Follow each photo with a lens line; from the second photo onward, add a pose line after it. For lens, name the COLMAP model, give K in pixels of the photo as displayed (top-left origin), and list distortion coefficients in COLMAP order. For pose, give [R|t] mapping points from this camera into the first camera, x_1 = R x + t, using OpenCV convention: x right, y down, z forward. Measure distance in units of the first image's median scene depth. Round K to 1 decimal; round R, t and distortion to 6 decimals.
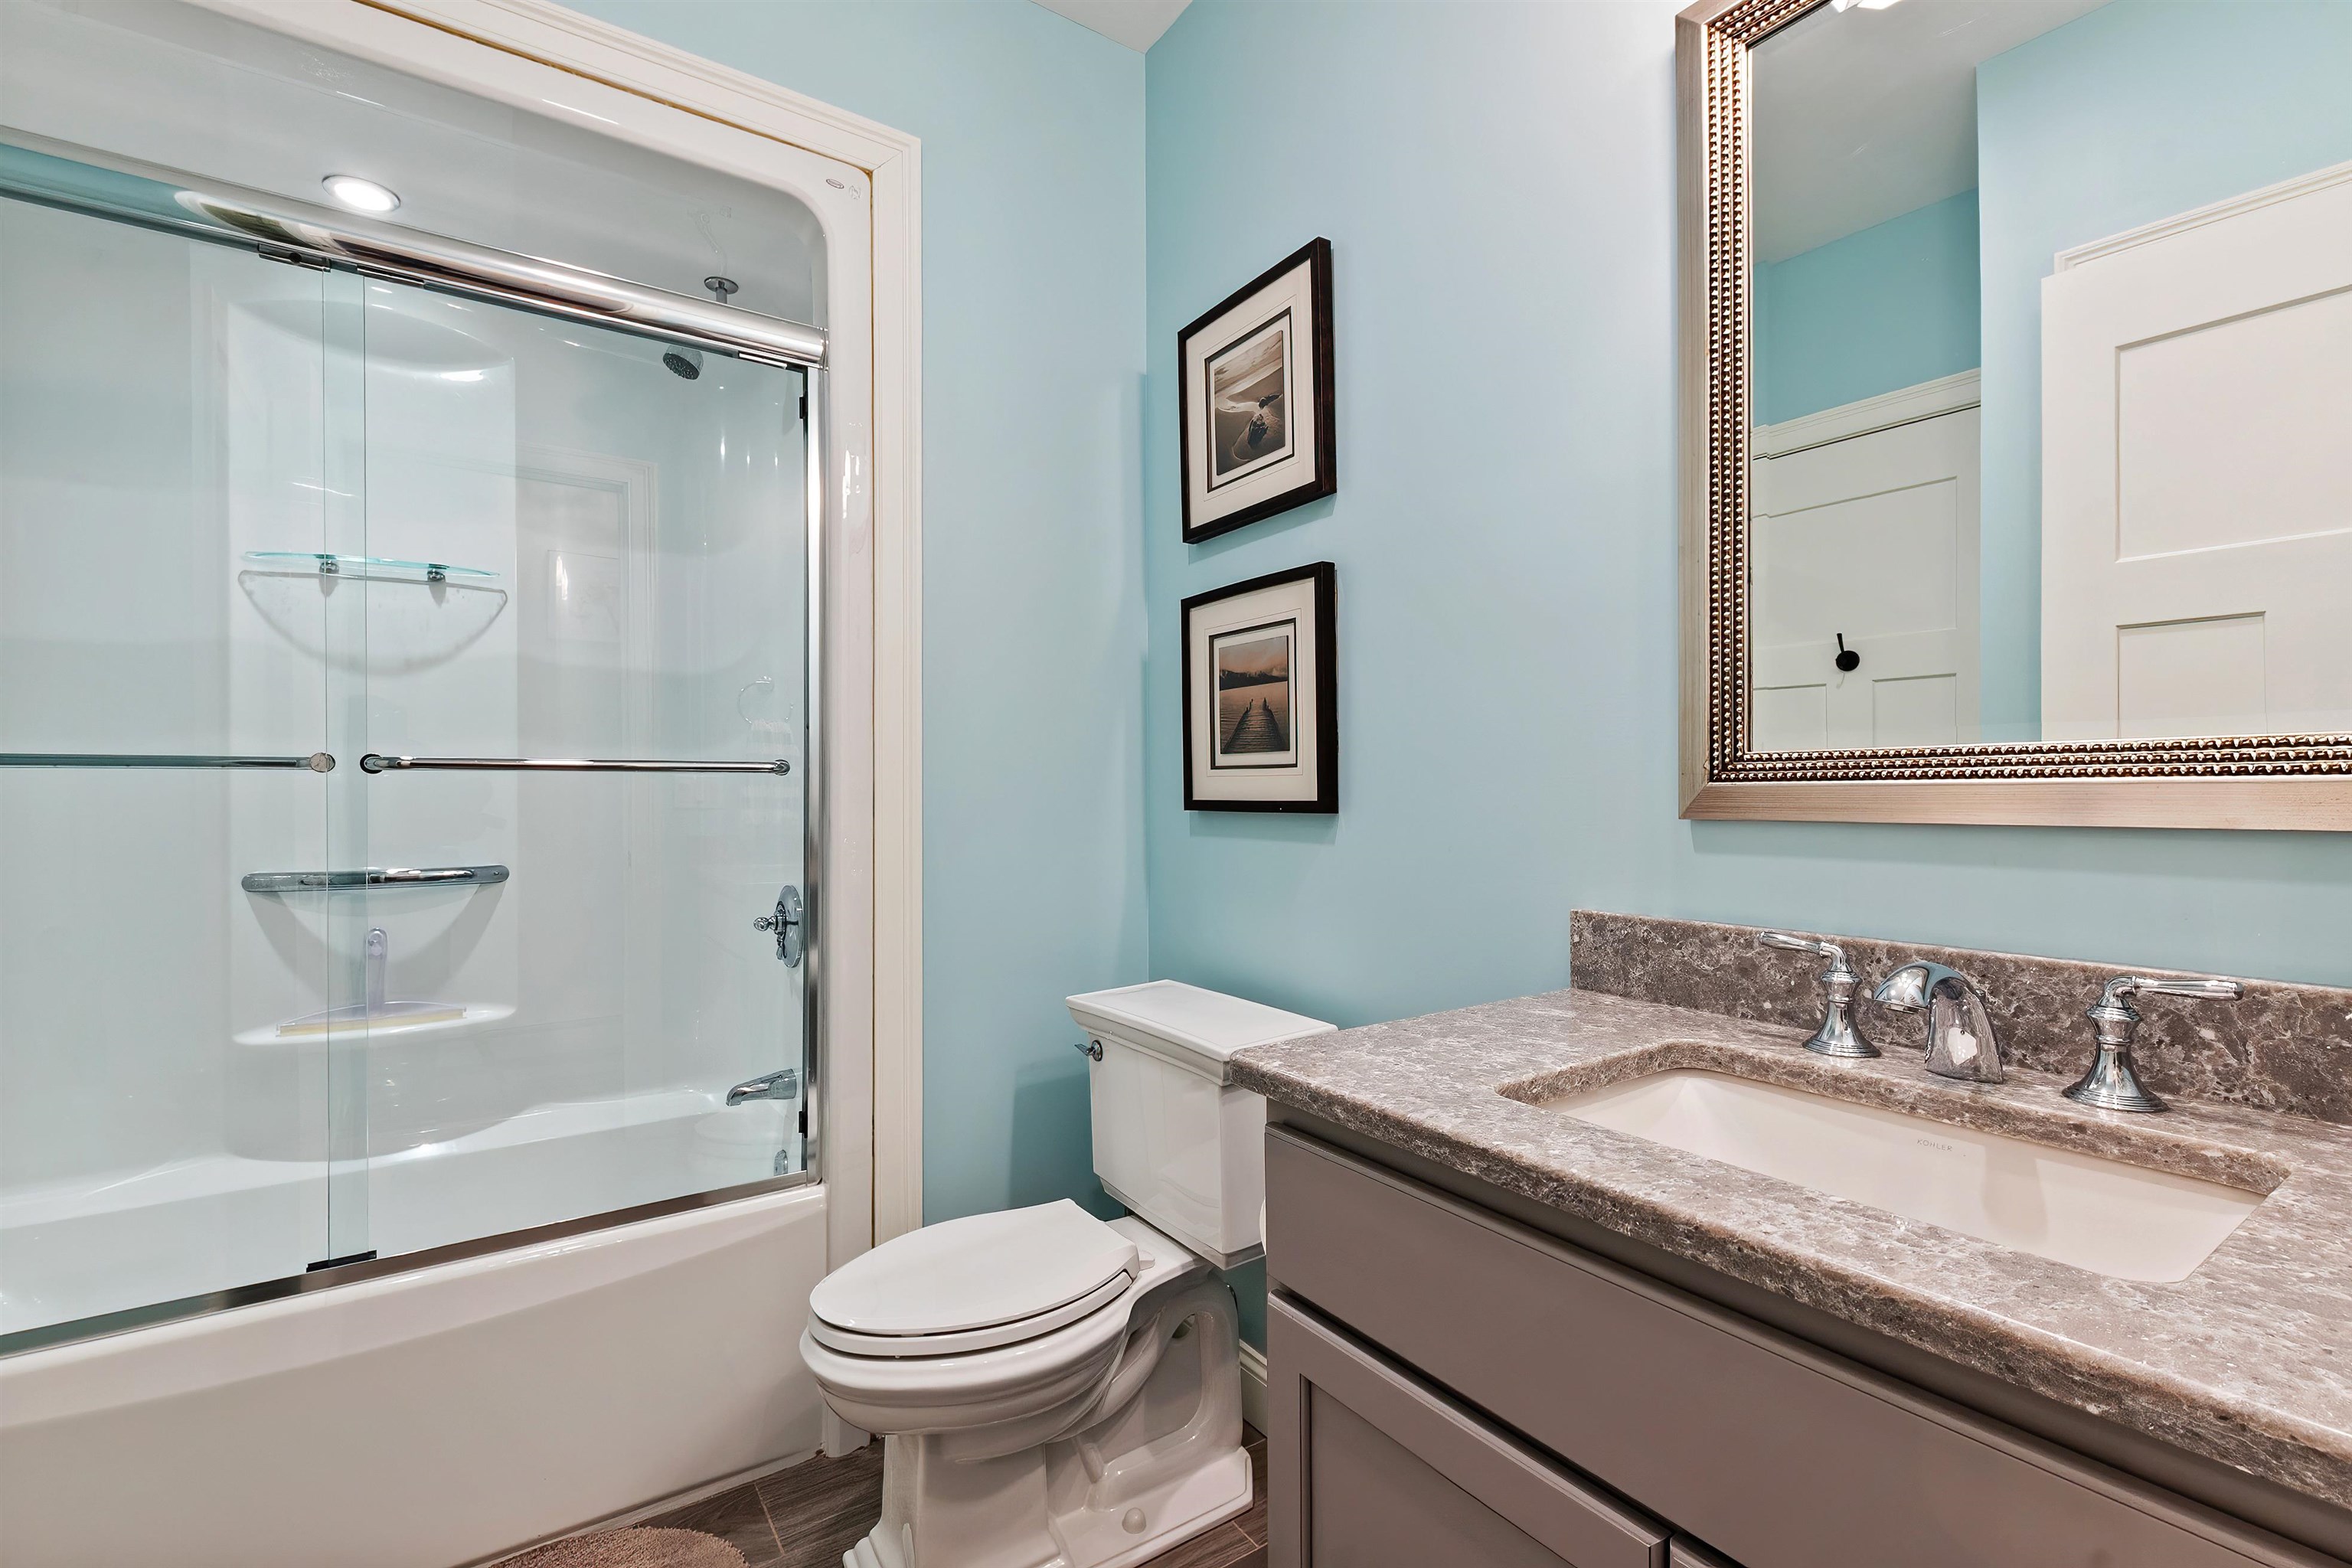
lens RADIAL K [[1045.5, 0, 1200.9], [0, 1045.5, 766.4], [0, 0, 1]] dist [0.005712, -0.000426]
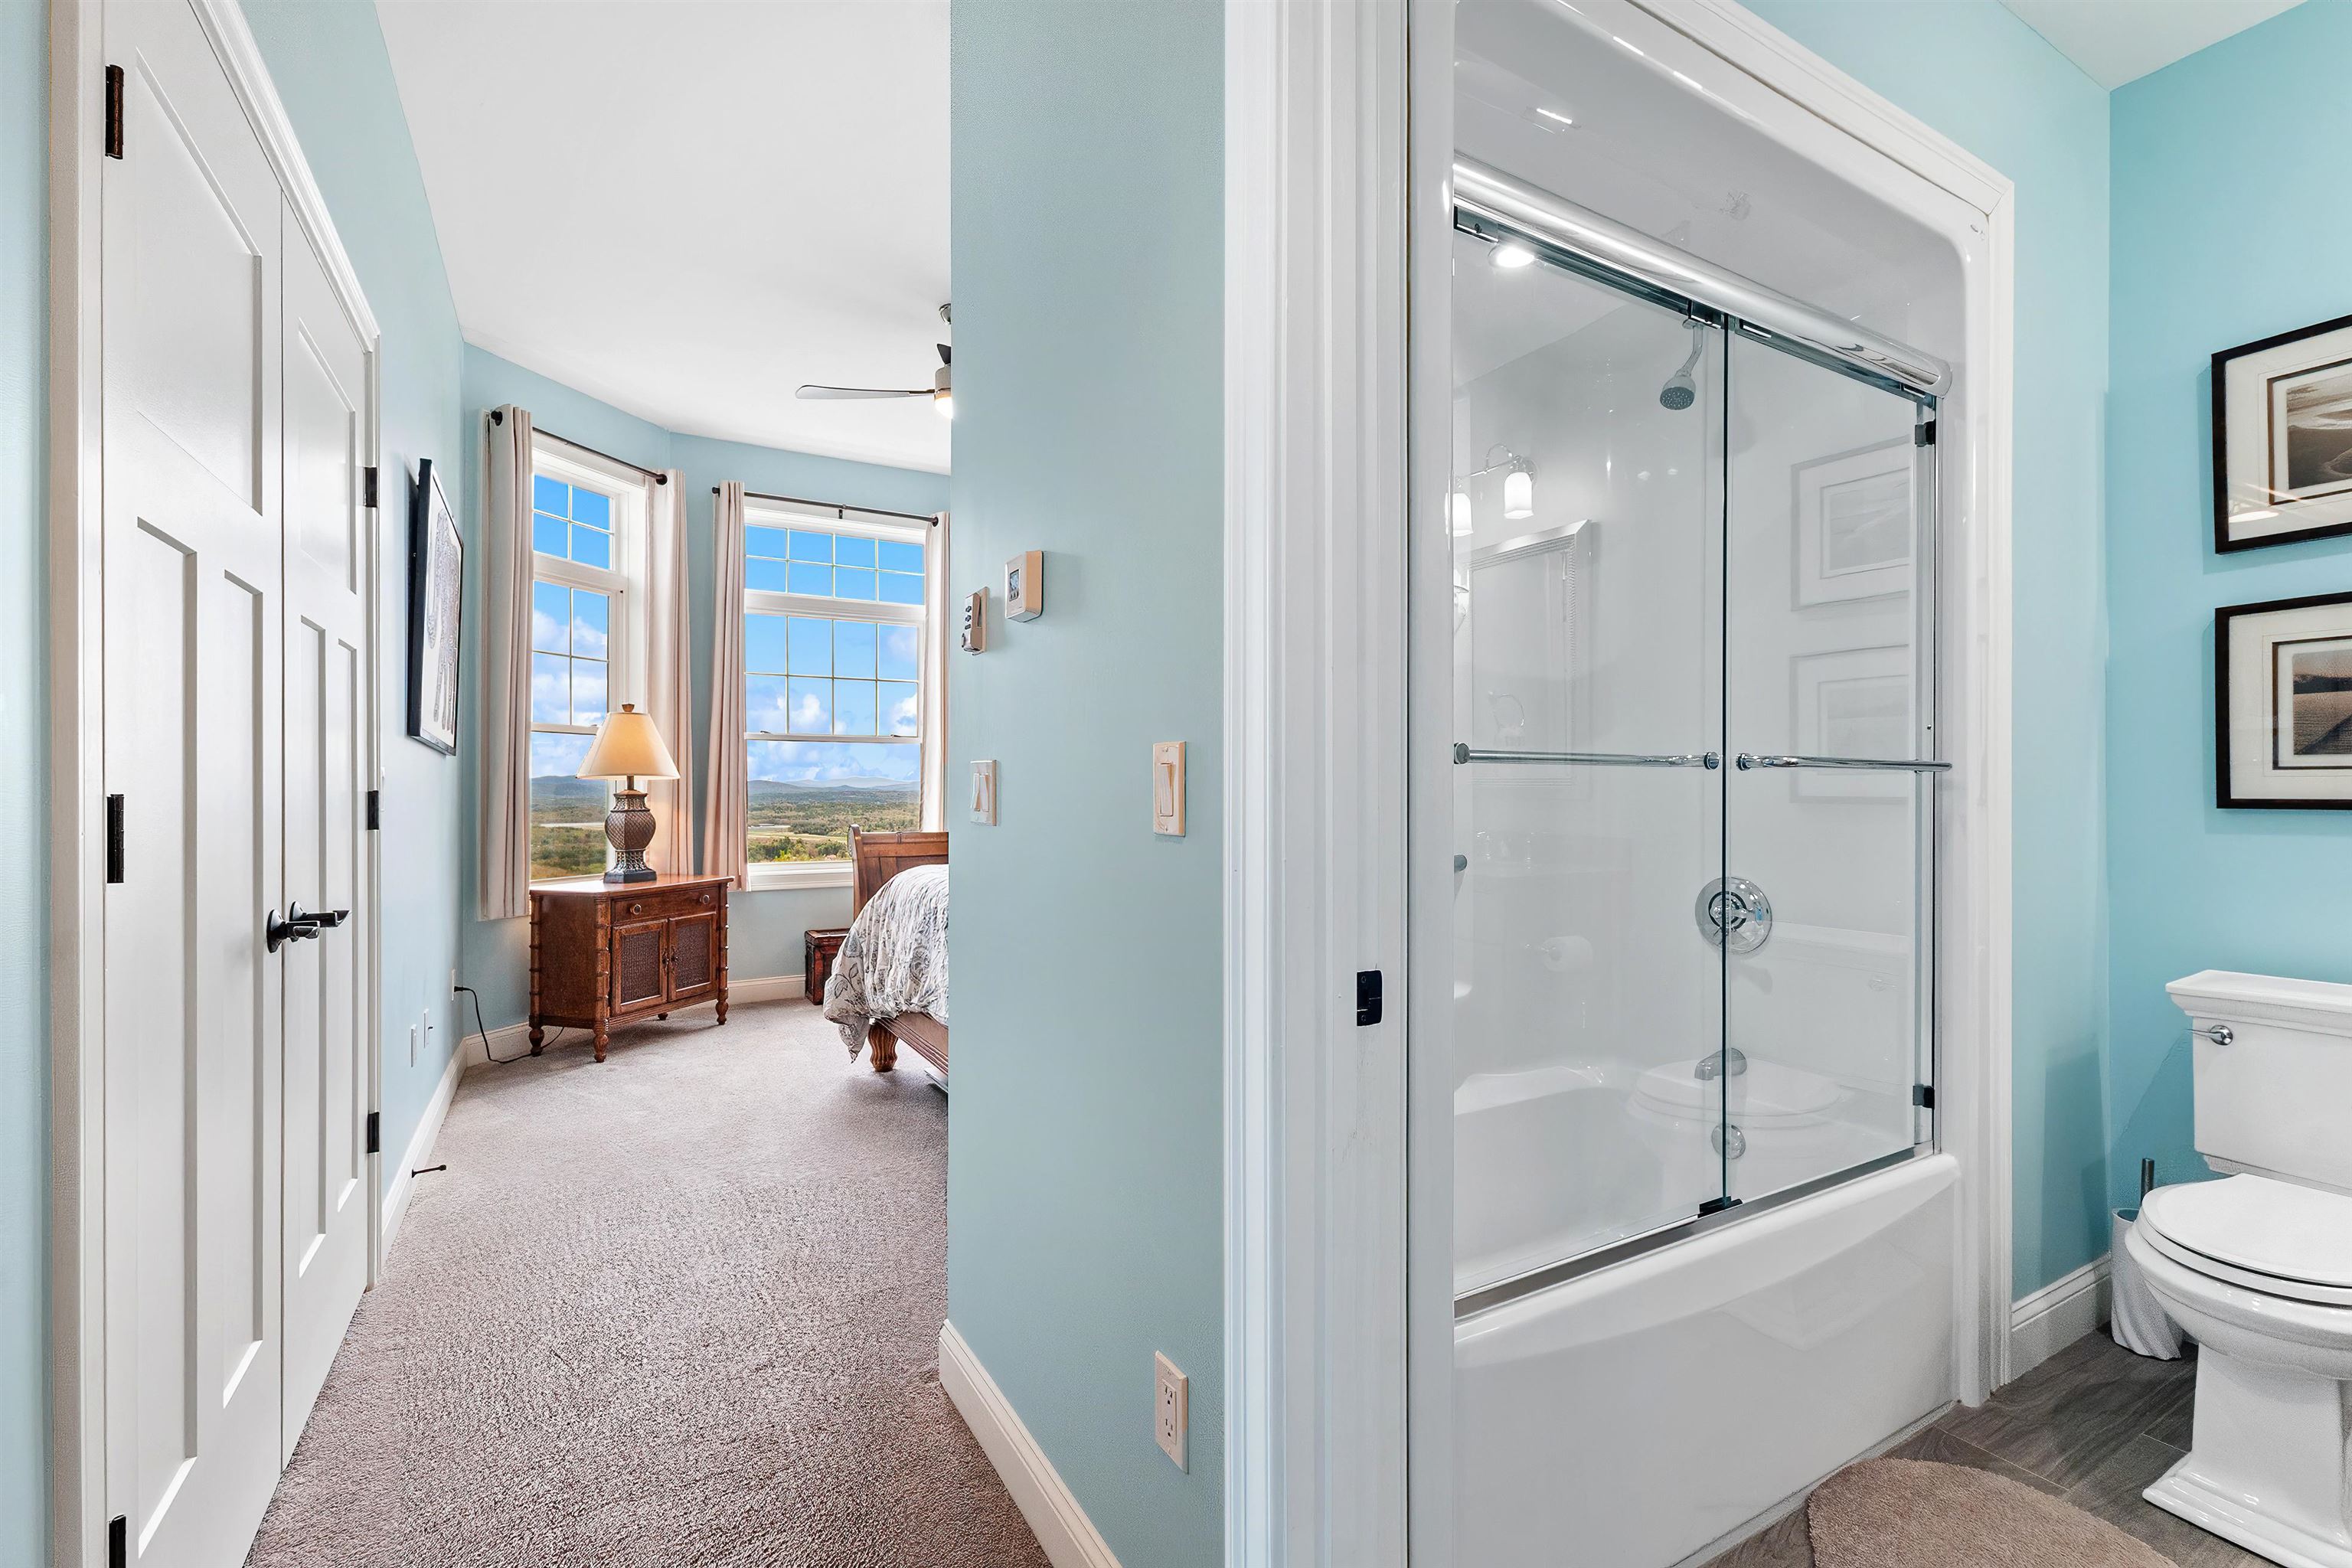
lens RADIAL K [[1045.5, 0, 1200.9], [0, 1045.5, 766.4], [0, 0, 1]] dist [0.005712, -0.000426]
pose [[0.997252, 0.000776, -0.074076, -0.995844], [-0.001279, 0.999976, -0.006740, 0.008191], [0.074069, 0.006816, 0.997230, -0.130411]]
